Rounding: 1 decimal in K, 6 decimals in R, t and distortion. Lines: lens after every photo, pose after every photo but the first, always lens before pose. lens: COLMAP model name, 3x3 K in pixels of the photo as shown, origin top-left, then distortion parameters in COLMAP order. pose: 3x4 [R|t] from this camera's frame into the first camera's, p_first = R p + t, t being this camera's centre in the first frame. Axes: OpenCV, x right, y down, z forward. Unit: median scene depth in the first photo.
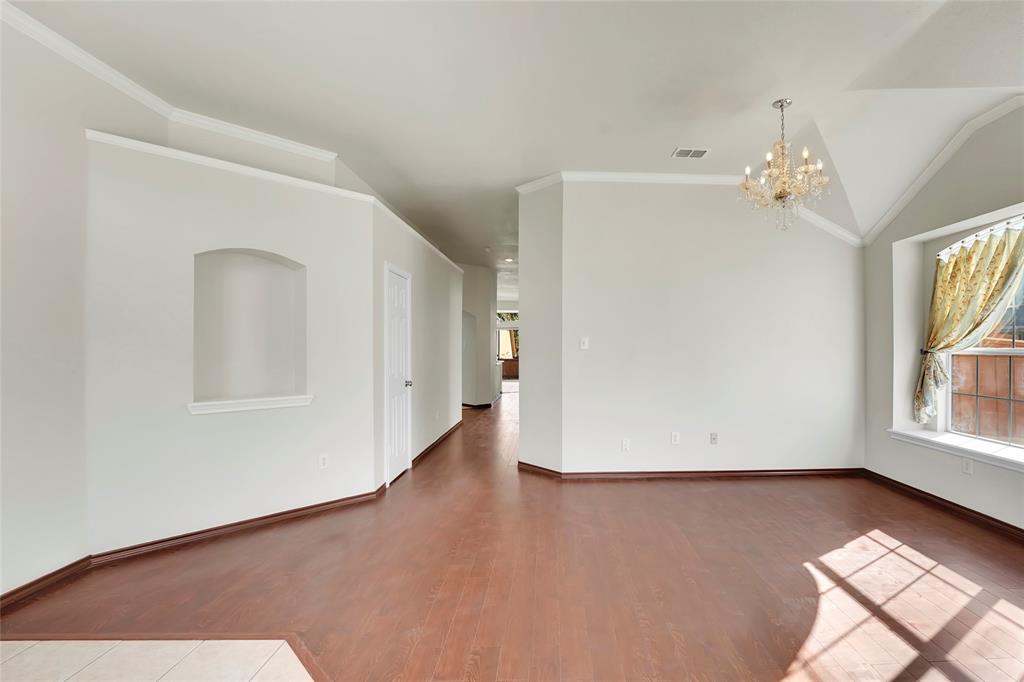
lens RADIAL K [[444.3, 0, 512.4], [0, 444.3, 348.8], [0, 0, 1]] dist [-0.021991, -0.000121]
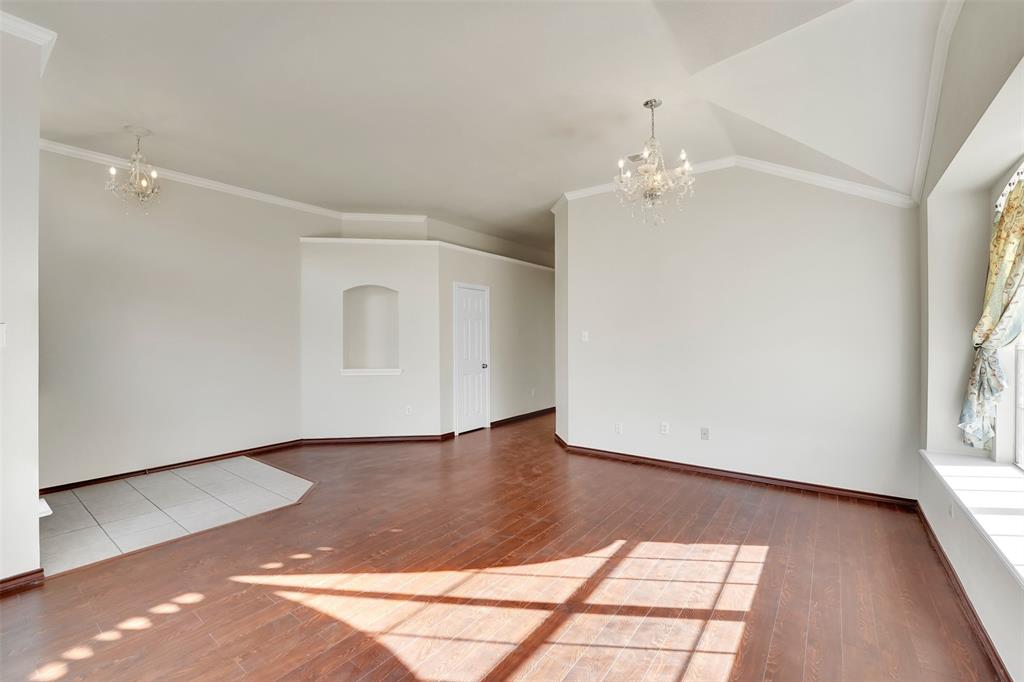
lens RADIAL K [[431.7, 0, 519.5], [0, 431.7, 341.2], [0, 0, 1]] dist [-0.021844, 0.000186]
pose [[0.784699, 0.001375, -0.619876, 0.808237], [-0.000198, 0.999998, 0.001967, -0.002311], [0.619878, -0.001421, 0.784697, 0.010324]]
